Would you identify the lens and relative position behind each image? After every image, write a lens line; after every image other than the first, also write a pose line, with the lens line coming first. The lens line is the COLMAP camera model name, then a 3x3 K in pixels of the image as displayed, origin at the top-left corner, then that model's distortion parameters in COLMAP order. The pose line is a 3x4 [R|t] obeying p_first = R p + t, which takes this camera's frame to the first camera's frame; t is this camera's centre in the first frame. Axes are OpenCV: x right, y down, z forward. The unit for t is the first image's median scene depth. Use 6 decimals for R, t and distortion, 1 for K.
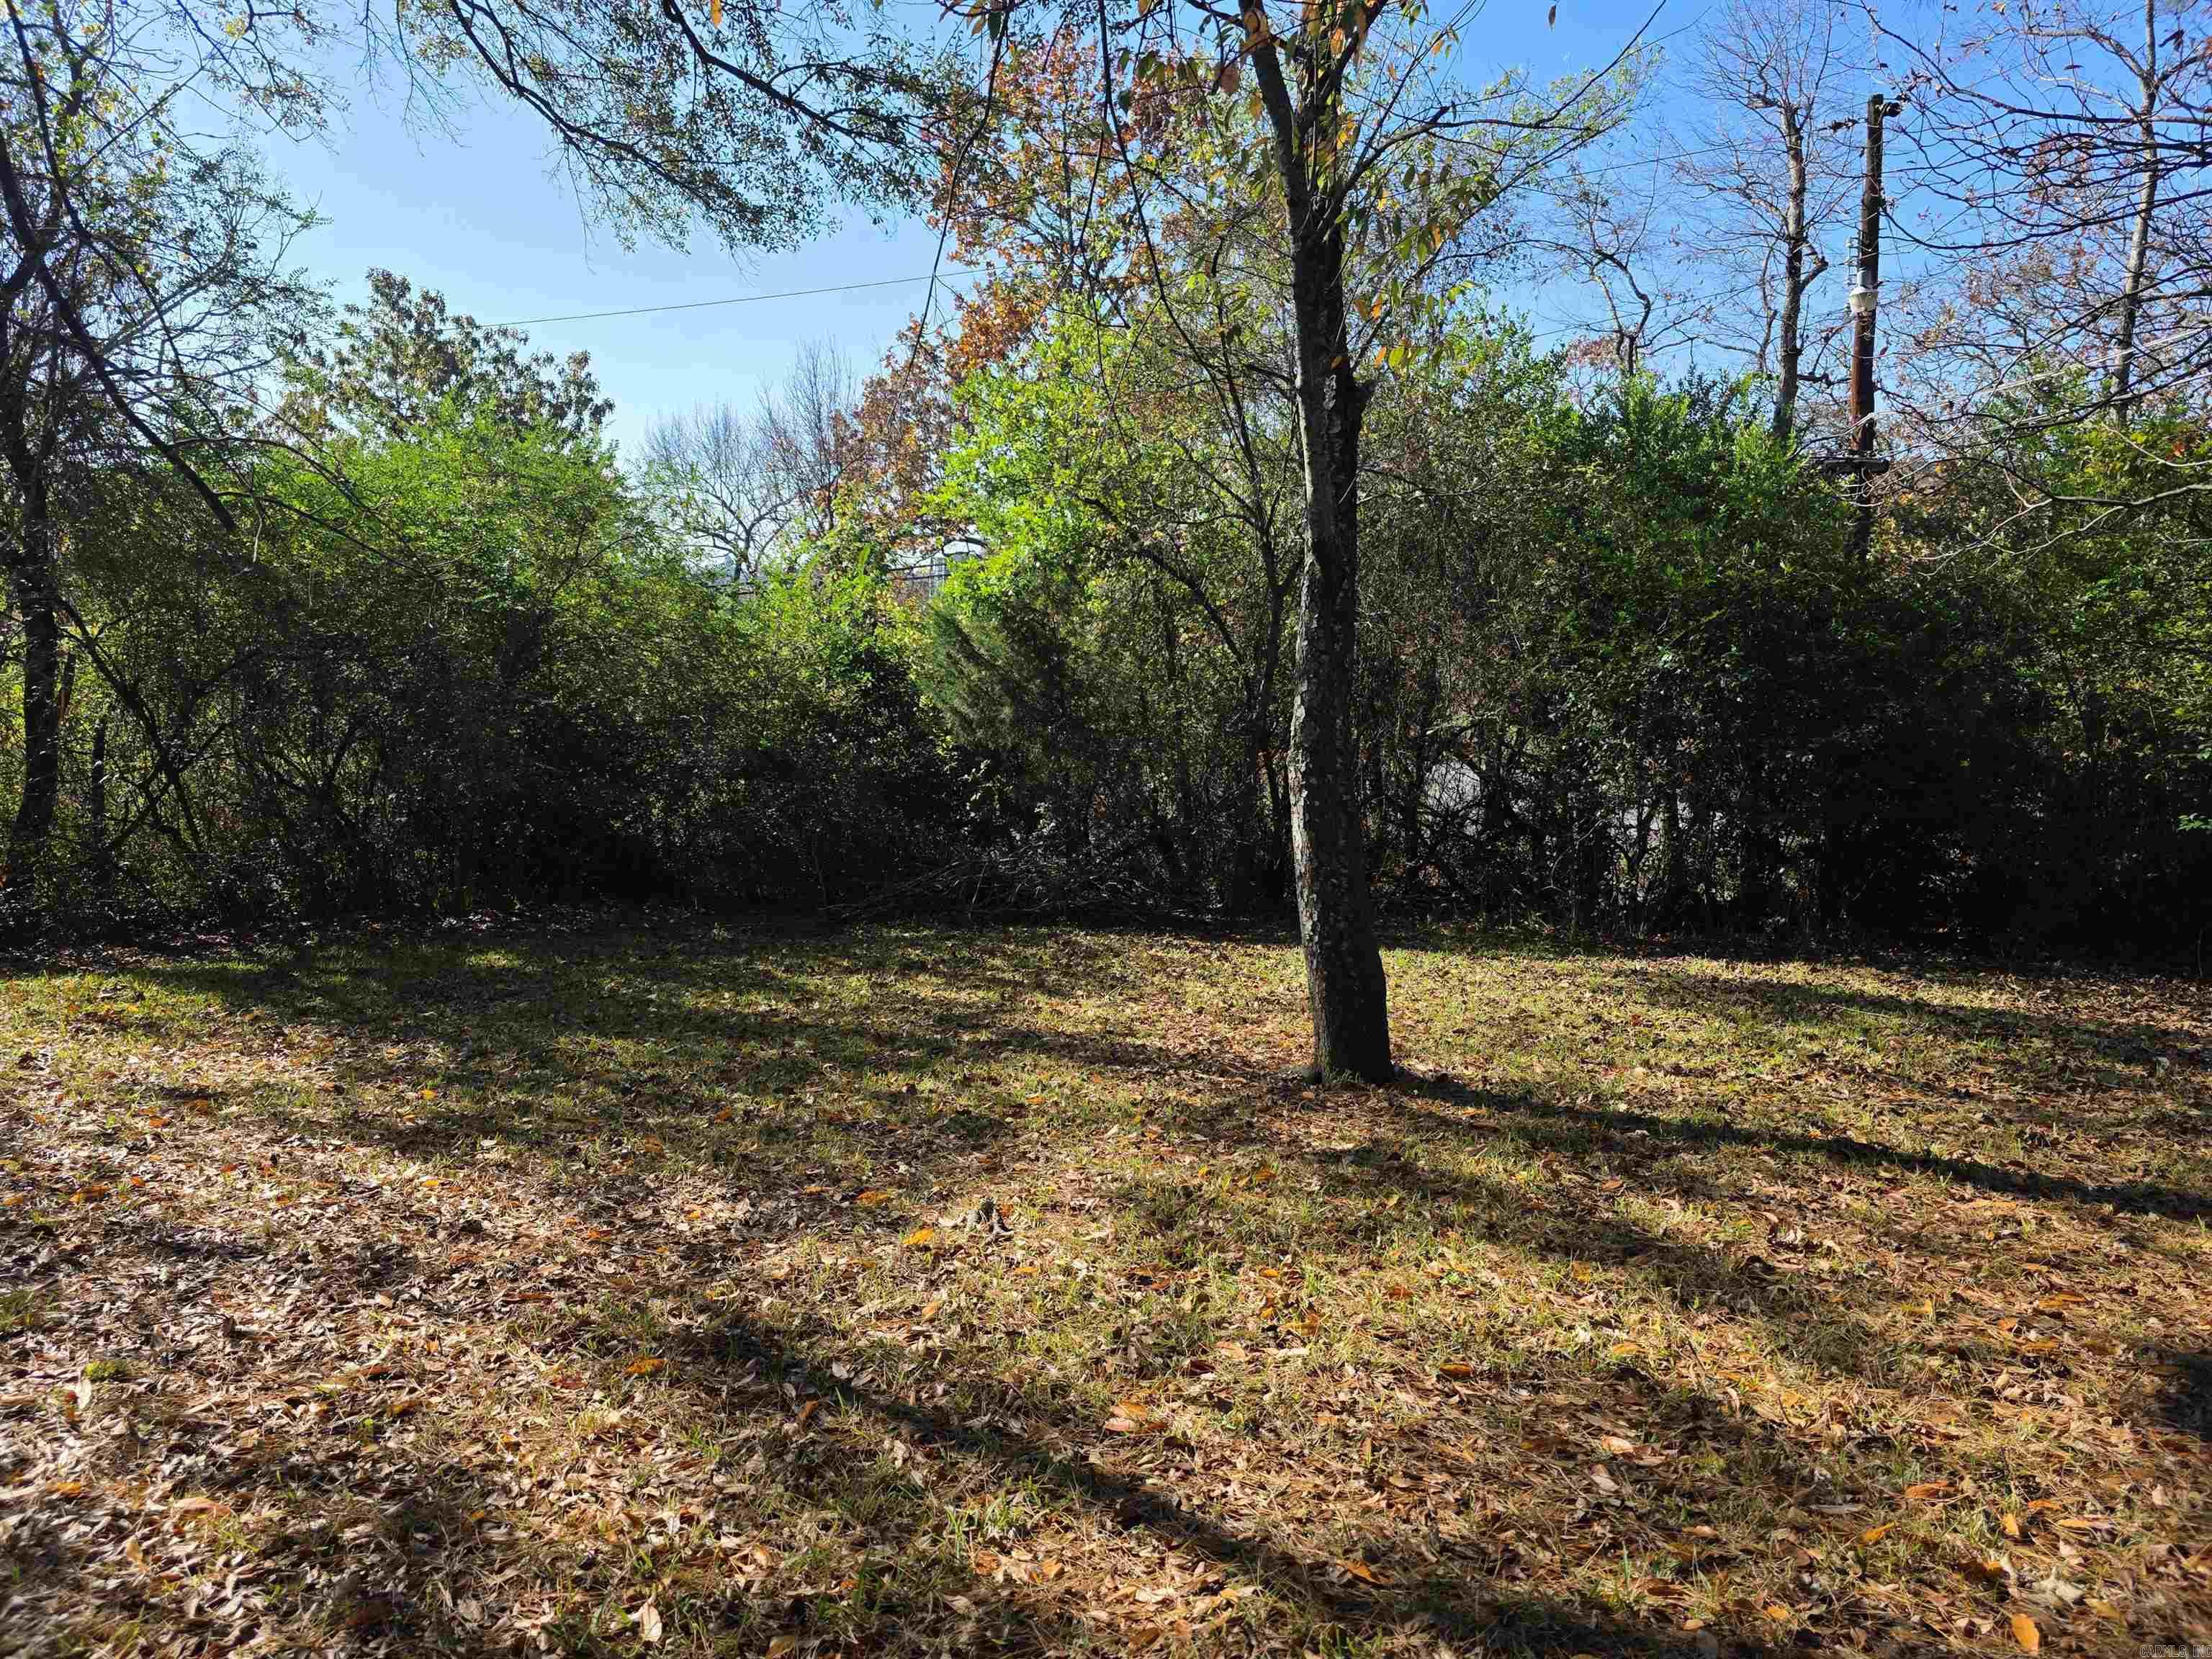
lens RADIAL K [[1455.4, 0, 1106.0], [0, 1455.4, 829.5], [0, 0, 1]] dist [0.003373, 0.000112]
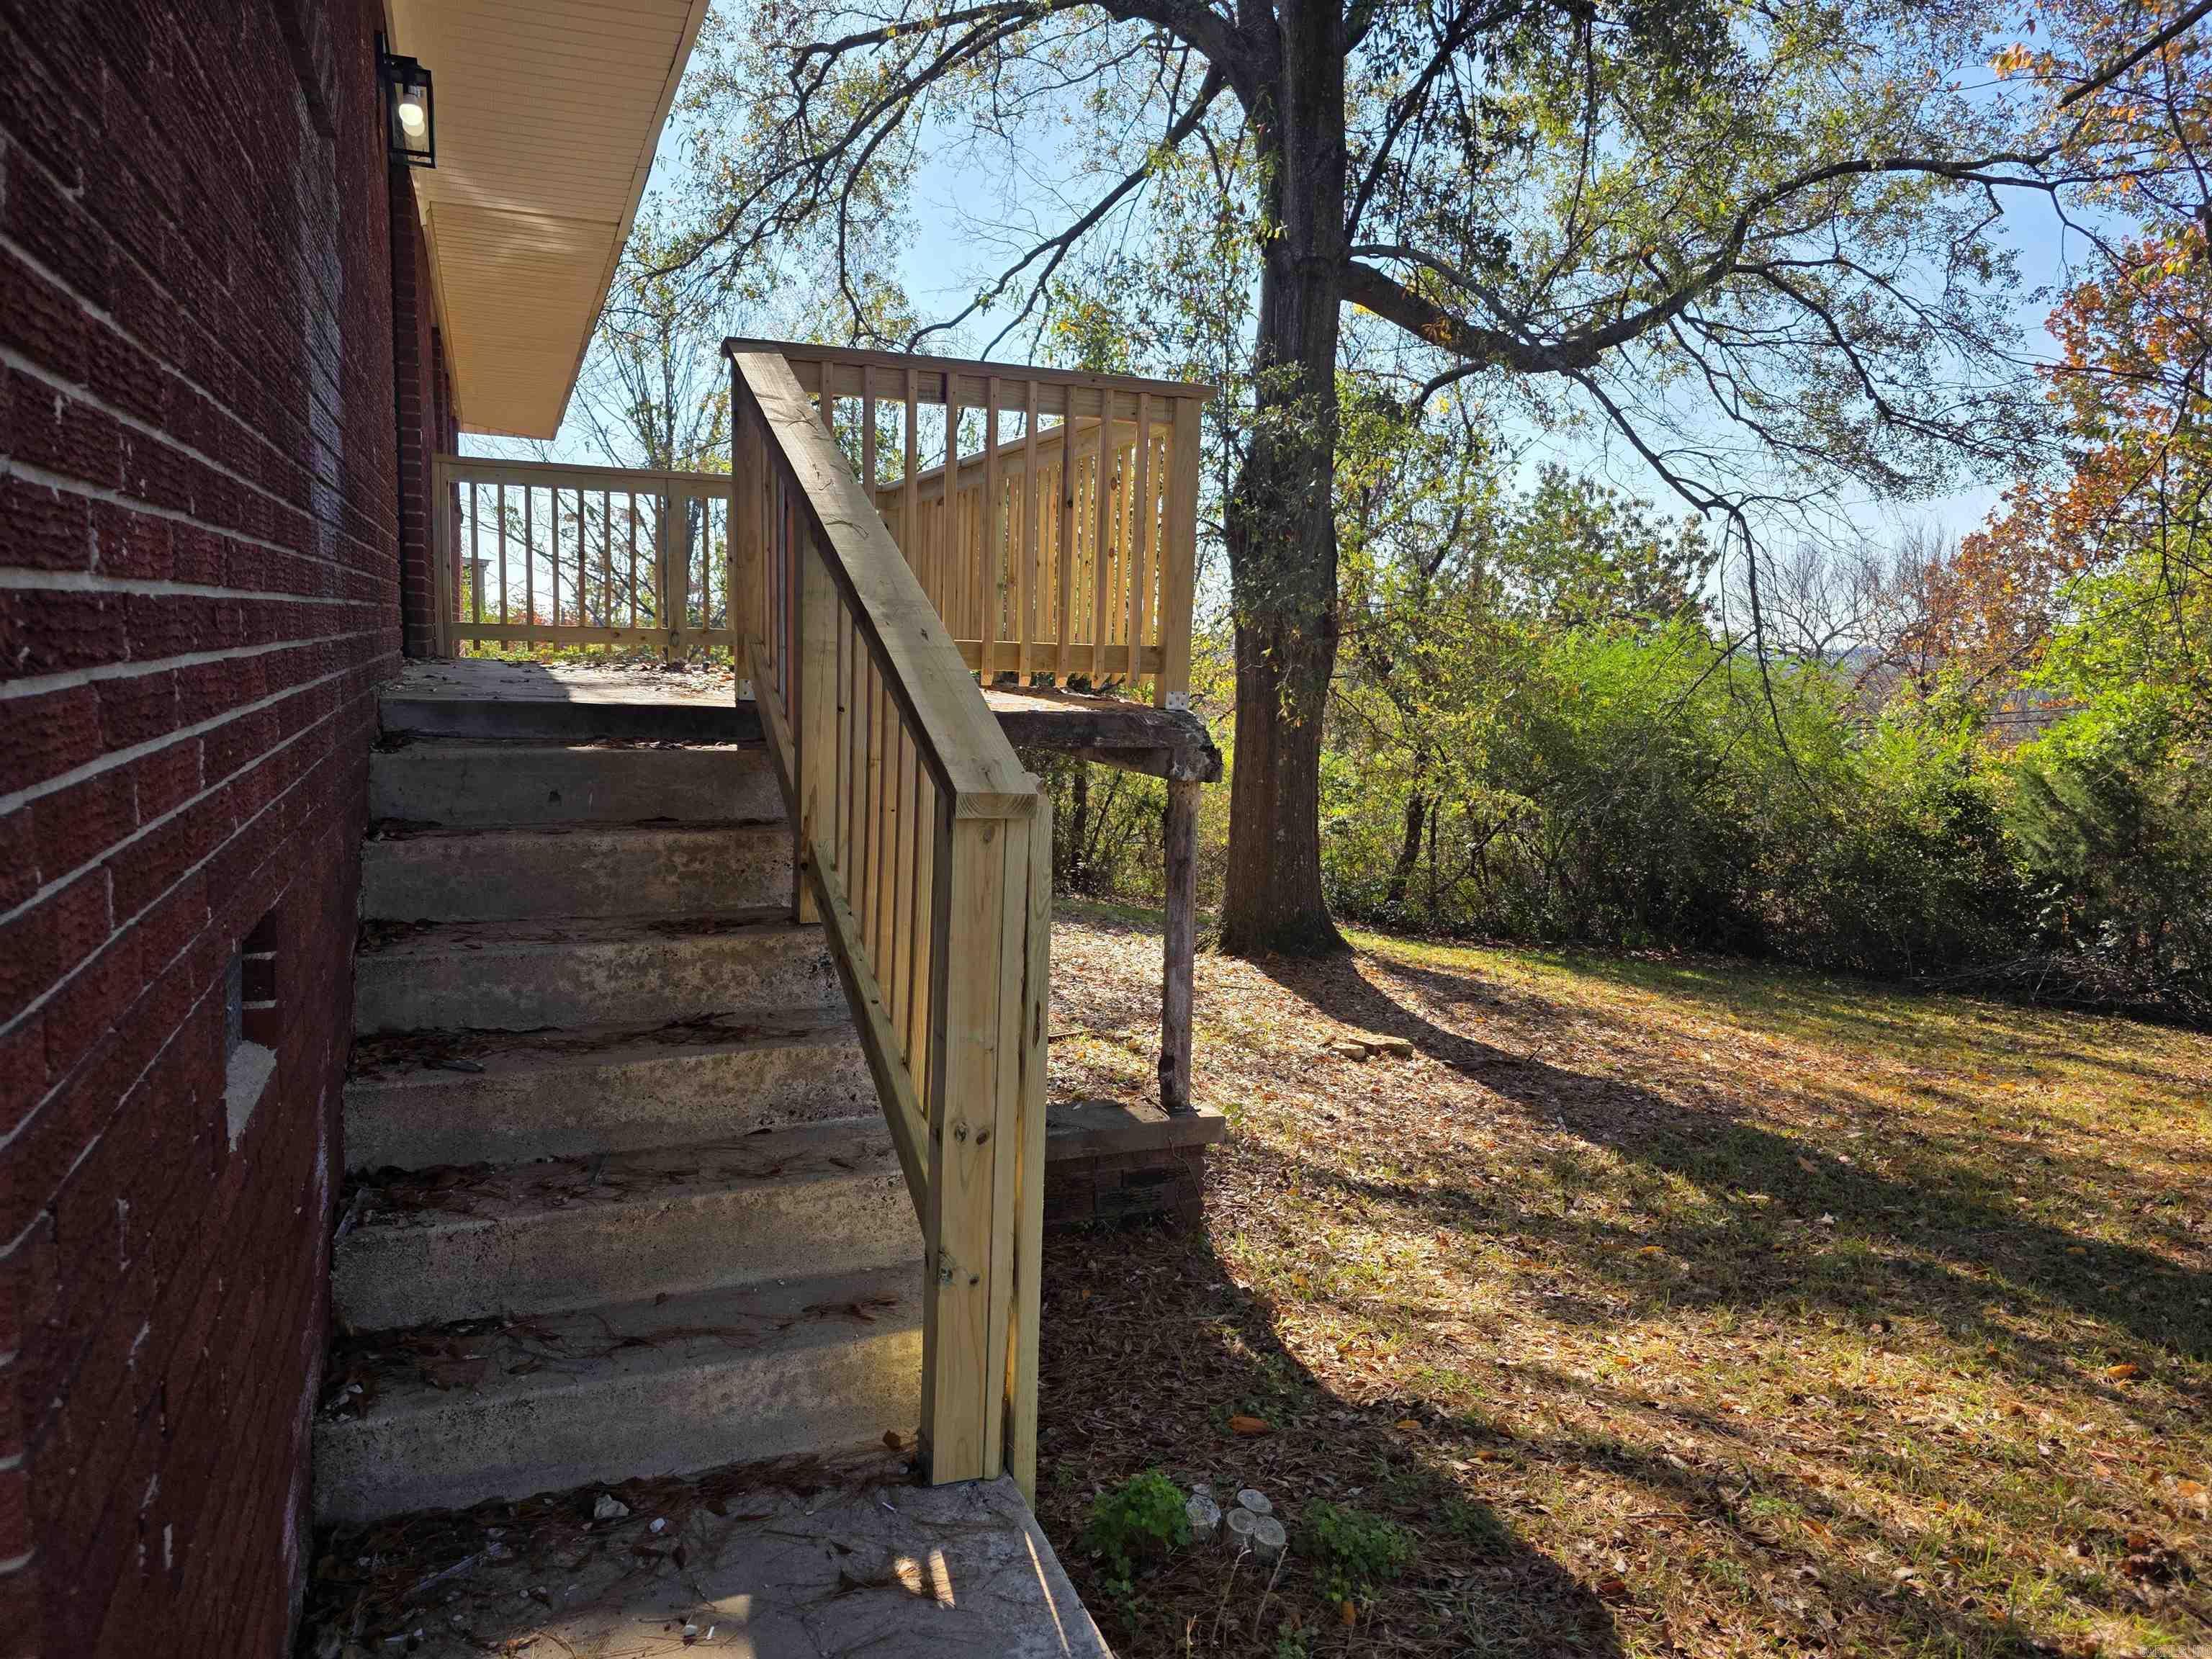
lens RADIAL K [[1455.4, 0, 1106.0], [0, 1455.4, 829.5], [0, 0, 1]] dist [0.003373, 0.000112]
pose [[0.785838, 0.075202, -0.613843, 0.041834], [-0.107226, 0.994114, -0.015481, 0.015002], [0.609066, 0.077985, 0.789276, -0.522251]]
